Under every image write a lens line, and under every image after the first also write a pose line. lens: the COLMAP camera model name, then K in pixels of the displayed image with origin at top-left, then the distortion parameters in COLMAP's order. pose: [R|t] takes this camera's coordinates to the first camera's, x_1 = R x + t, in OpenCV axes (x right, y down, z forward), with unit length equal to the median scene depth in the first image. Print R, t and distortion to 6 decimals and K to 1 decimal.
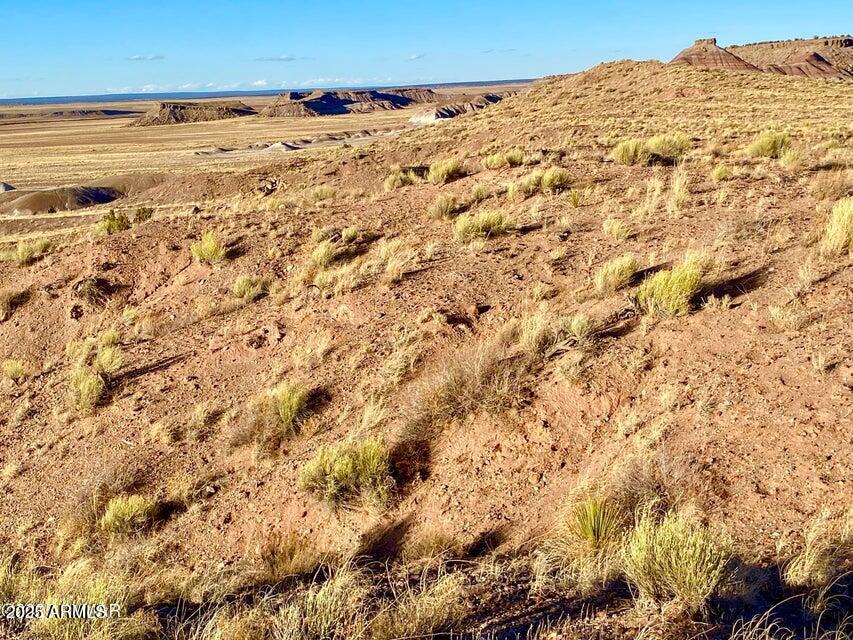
lens RADIAL K [[1217.0, 0, 428.0], [0, 1217.0, 324.6], [0, 0, 1]] dist [0.066012, 0.000000]
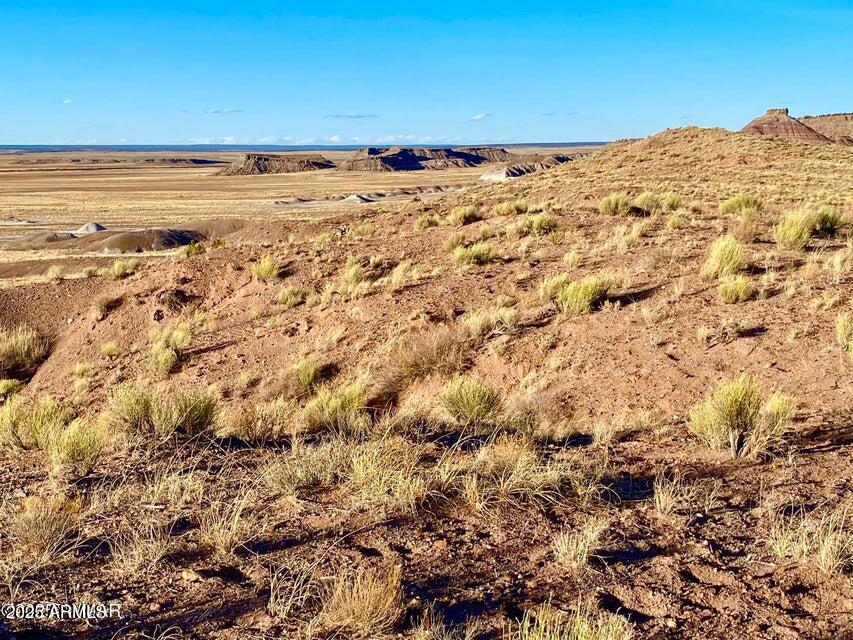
lens RADIAL K [[1198.0, 0, 405.6], [0, 1198.0, 311.7], [0, 0, 1]] dist [0.057491, 0.000000]
pose [[0.996179, 0.043059, -0.075987, 0.057376], [-0.047117, 0.997511, -0.052449, 0.038185], [0.073540, 0.055829, 0.995728, -0.203057]]
